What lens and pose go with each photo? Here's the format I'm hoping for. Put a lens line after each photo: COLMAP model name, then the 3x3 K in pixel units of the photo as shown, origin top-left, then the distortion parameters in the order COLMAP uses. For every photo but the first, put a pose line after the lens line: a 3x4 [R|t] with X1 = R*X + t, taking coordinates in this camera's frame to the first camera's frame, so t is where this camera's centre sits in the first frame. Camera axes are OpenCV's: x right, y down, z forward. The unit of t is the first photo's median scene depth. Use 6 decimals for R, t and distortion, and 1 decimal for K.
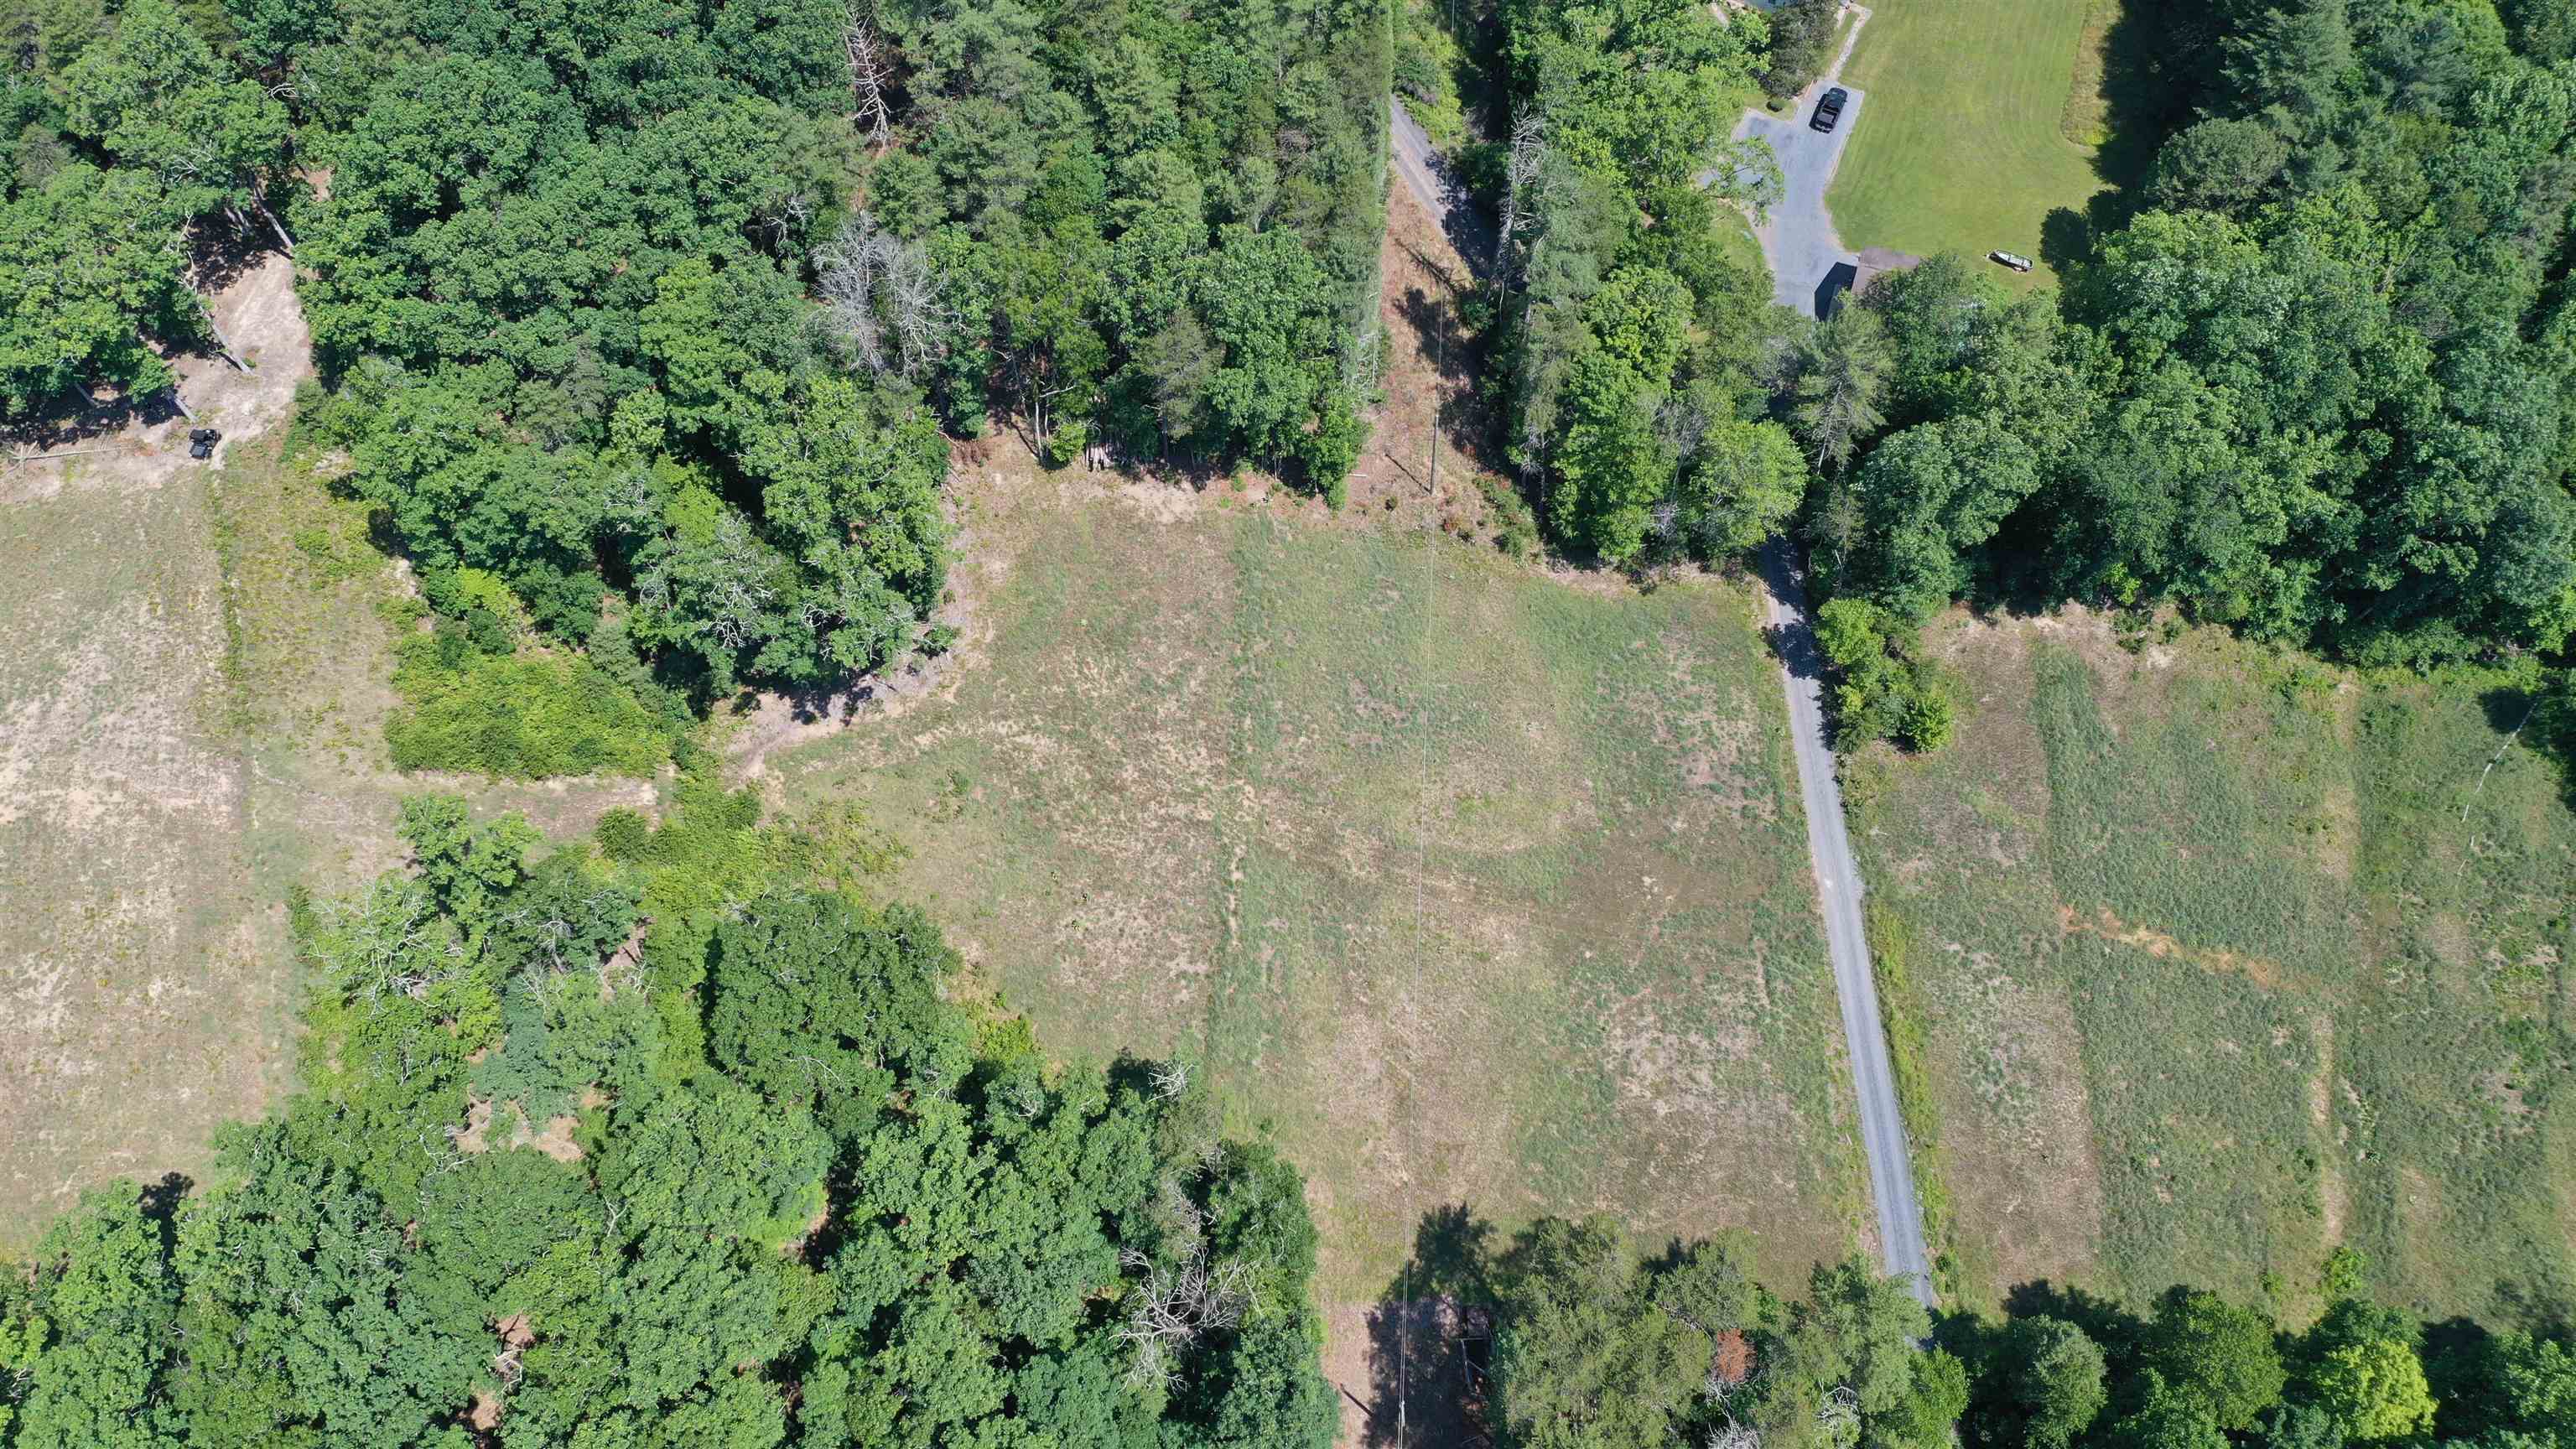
lens RADIAL K [[2016.8, 0, 1277.3], [0, 2016.8, 728.1], [0, 0, 1]] dist [-0.007176, -0.010570]
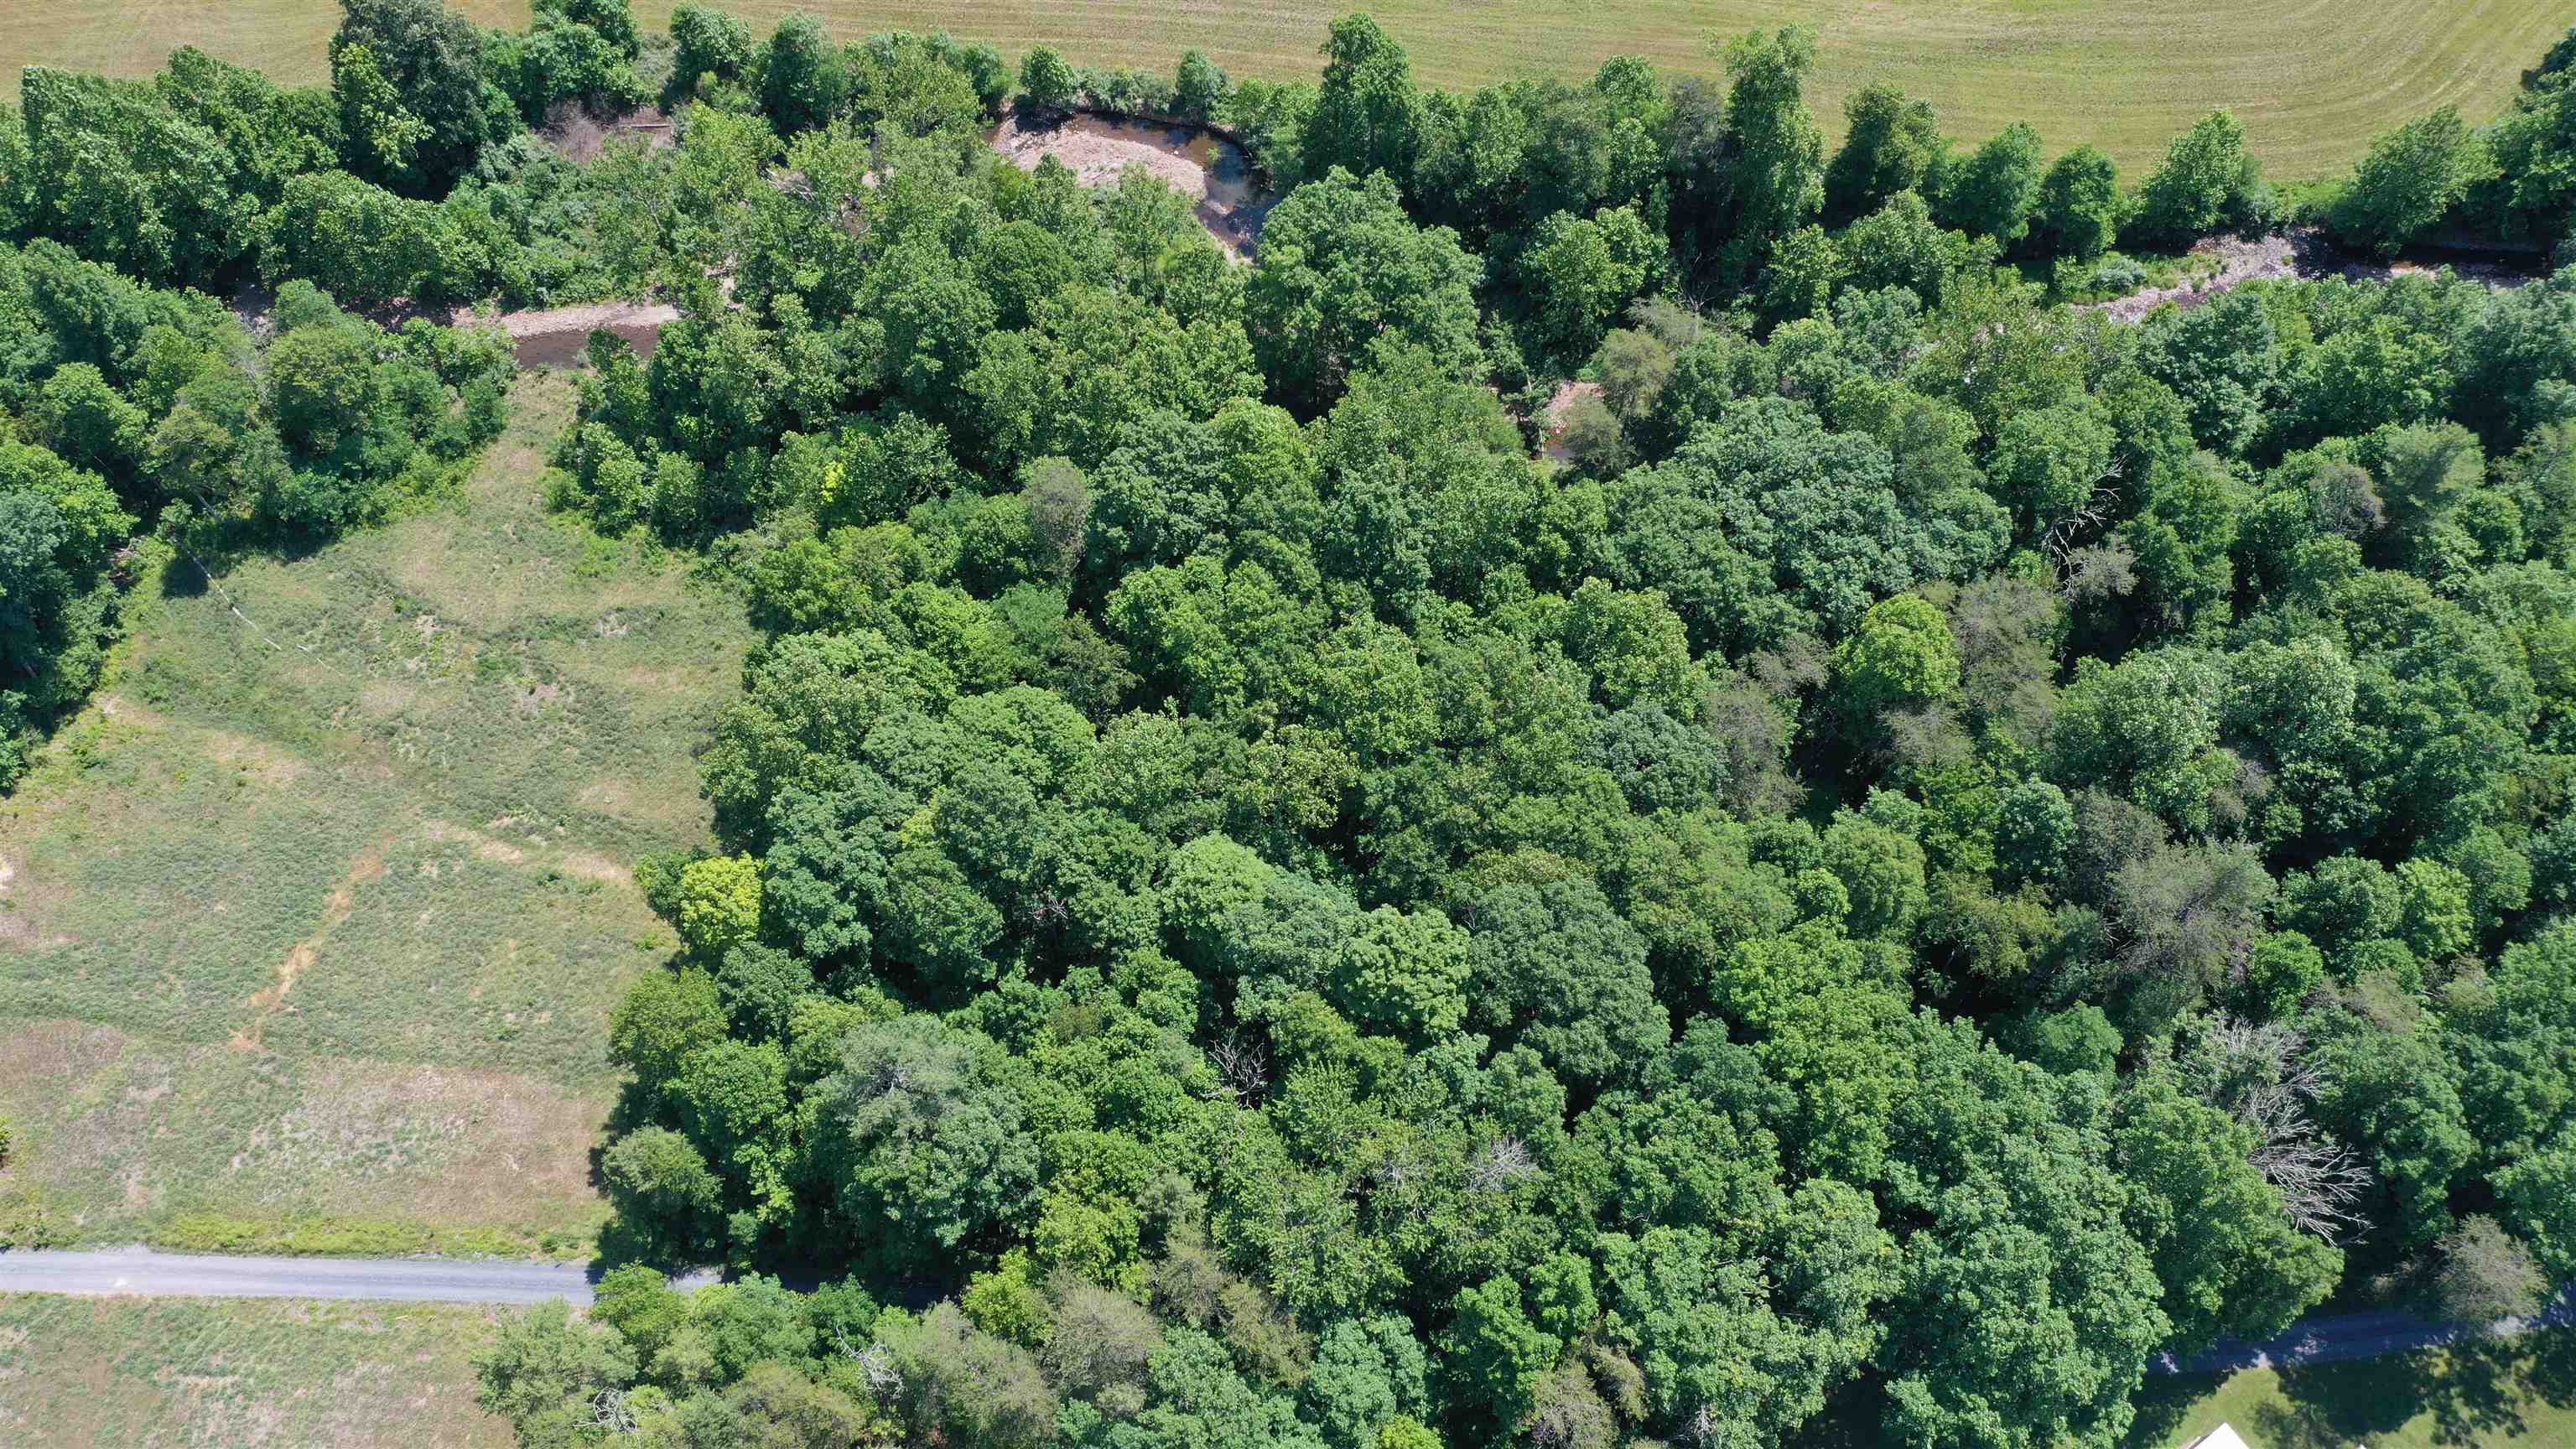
lens RADIAL K [[2016.8, 0, 1275.2], [0, 2016.8, 731.7], [0, 0, 1]] dist [-0.007176, -0.010570]
pose [[0.054673, -0.873343, 0.484028, 0.077848], [0.870921, 0.278804, 0.404678, 0.091048], [-0.488372, 0.399426, 0.775856, -0.052970]]
